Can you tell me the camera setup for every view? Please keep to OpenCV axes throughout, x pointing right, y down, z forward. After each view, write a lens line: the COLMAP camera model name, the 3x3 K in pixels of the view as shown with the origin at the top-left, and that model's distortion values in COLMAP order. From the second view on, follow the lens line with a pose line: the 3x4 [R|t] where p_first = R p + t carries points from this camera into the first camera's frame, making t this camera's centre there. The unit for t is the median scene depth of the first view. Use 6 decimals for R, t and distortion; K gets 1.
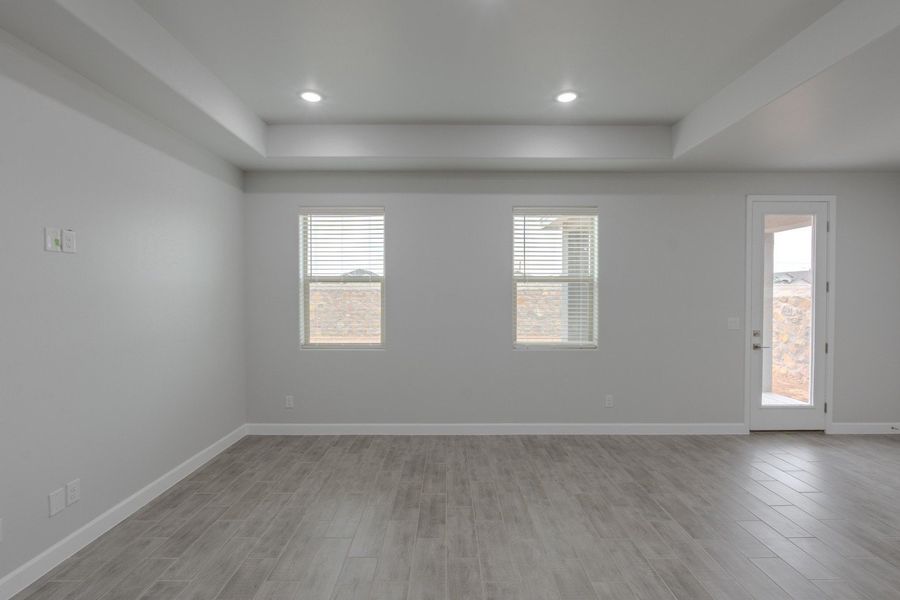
lens RADIAL K [[408.9, 0, 450.0], [0, 408.9, 300.0], [0, 0, 1]] dist [-0.008121, 0.000671]
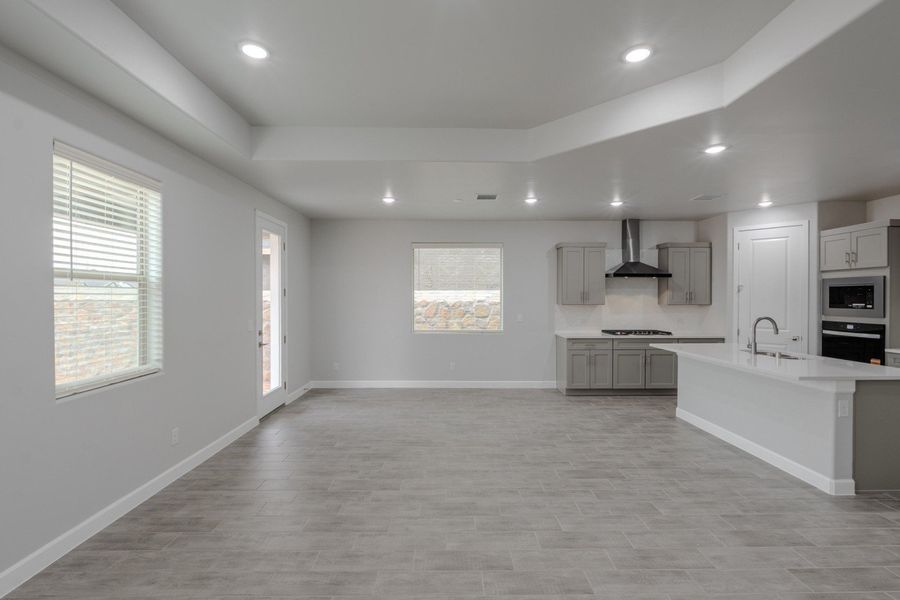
lens RADIAL K [[410.8, 0, 450.0], [0, 410.8, 300.0], [0, 0, 1]] dist [-0.004119, -0.000627]
pose [[-0.005619, -0.007713, 0.999954, -0.395487], [0.015460, 0.999850, 0.007799, -0.010623], [-0.999865, 0.015503, -0.005499, 0.481824]]
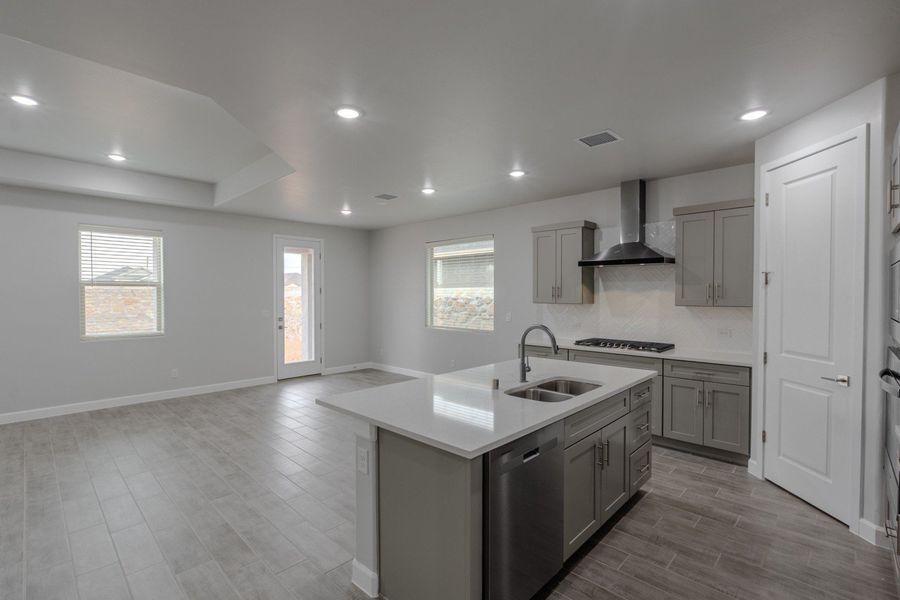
lens RADIAL K [[412.8, 0, 450.0], [0, 412.8, 300.0], [0, 0, 1]] dist [-0.006587, -0.000454]
pose [[0.697802, -0.011234, 0.716203, 0.049123], [0.012504, 0.999916, 0.003502, 0.008160], [-0.716182, 0.006512, 0.697883, -0.635075]]
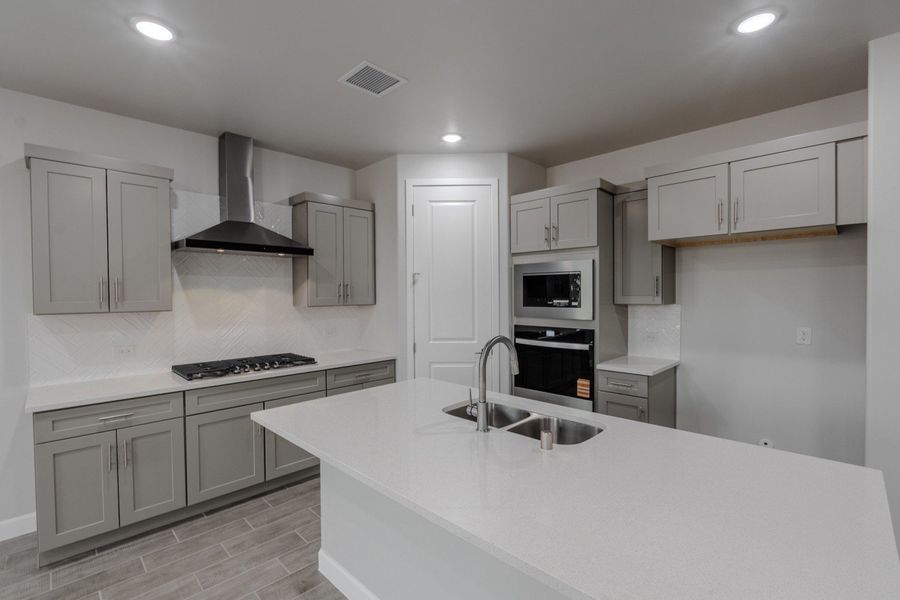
lens RADIAL K [[408.9, 0, 450.0], [0, 408.9, 300.0], [0, 0, 1]] dist [-0.008121, 0.000671]
pose [[-0.704613, -0.009402, 0.709530, 0.332864], [0.017916, 0.999358, 0.031034, -0.002330], [-0.709366, 0.034579, -0.703992, 0.044500]]
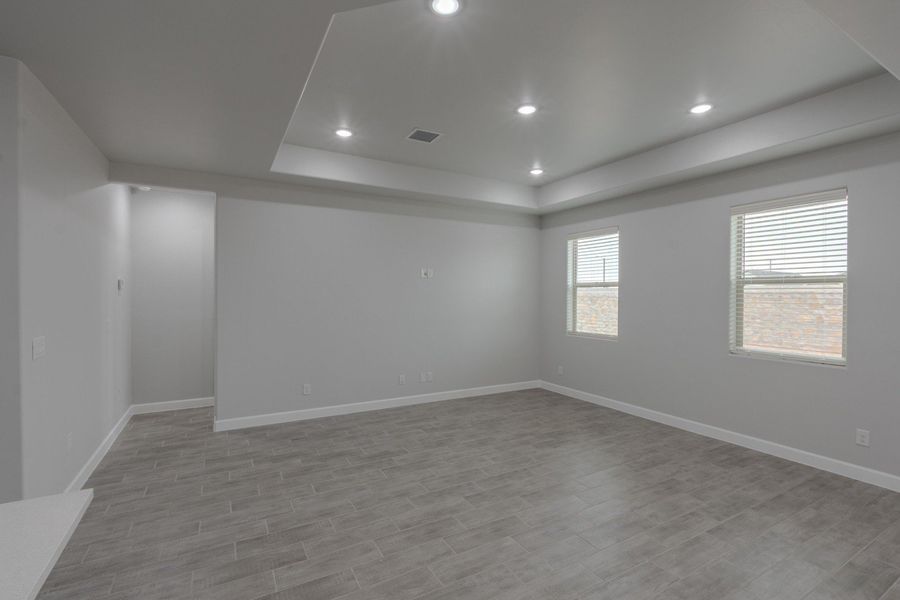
lens RADIAL K [[408.9, 0, 450.0], [0, 408.9, 300.0], [0, 0, 1]] dist [-0.008121, 0.000671]
pose [[0.488385, 0.013709, -0.872520, 0.679410], [-0.019485, 0.999799, 0.004803, 0.000940], [0.872411, 0.014655, 0.488554, -0.051282]]
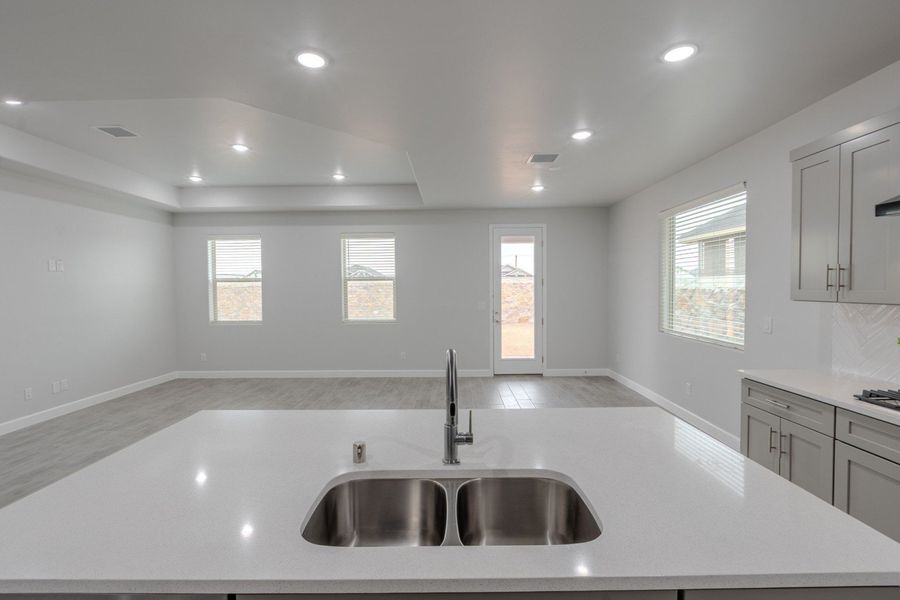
lens RADIAL K [[408.9, 0, 450.0], [0, 408.9, 300.0], [0, 0, 1]] dist [-0.008121, 0.000671]
pose [[0.999823, -0.008784, -0.016650, 0.603567], [0.009040, 0.999841, 0.015342, 0.009432], [0.016513, -0.015490, 0.999744, -0.579751]]
